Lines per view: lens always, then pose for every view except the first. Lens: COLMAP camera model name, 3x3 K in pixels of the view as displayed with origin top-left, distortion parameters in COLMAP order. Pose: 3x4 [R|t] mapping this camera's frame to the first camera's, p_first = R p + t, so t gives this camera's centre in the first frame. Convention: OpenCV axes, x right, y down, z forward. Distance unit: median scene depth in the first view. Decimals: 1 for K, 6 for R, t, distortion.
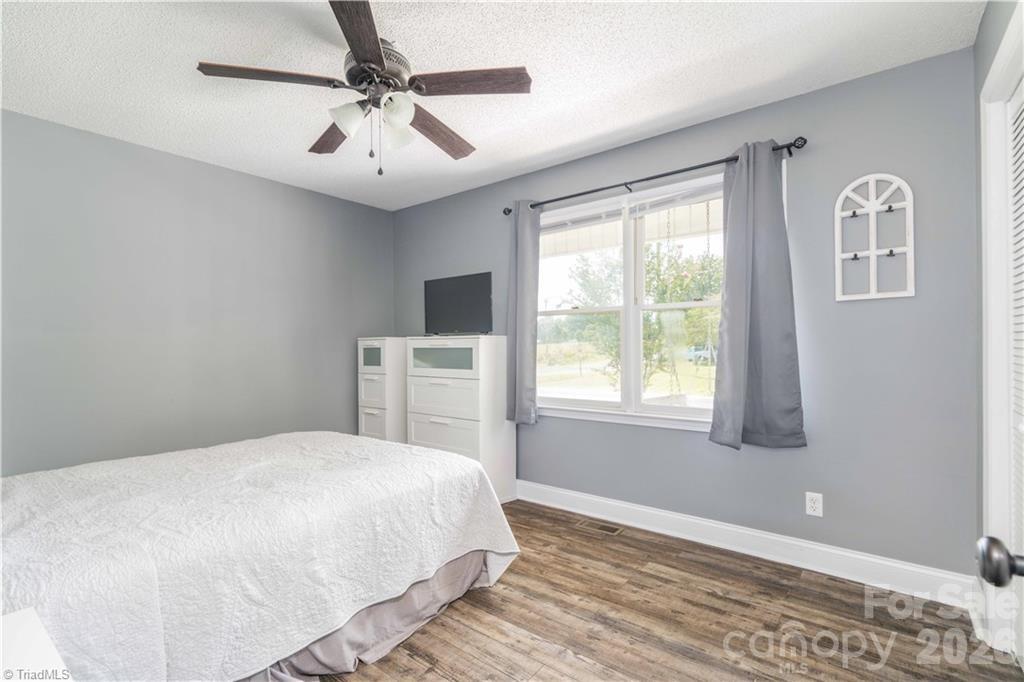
lens RADIAL K [[464.2, 0, 516.6], [0, 464.2, 344.2], [0, 0, 1]] dist [-0.005382, 0.000418]
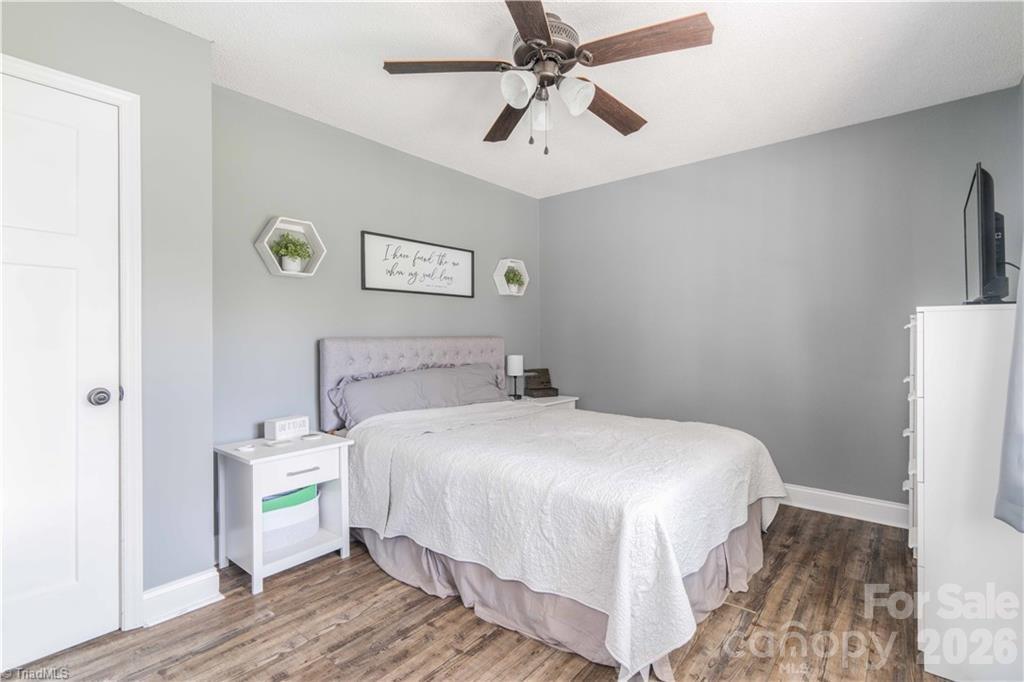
lens RADIAL K [[464.2, 0, 516.4], [0, 464.2, 338.3], [0, 0, 1]] dist [-0.005382, 0.000418]
pose [[-0.023216, 0.007706, -0.999701, 0.739895], [0.011053, 0.999911, 0.007451, 0.013190], [0.999669, -0.010877, -0.023300, 1.050374]]
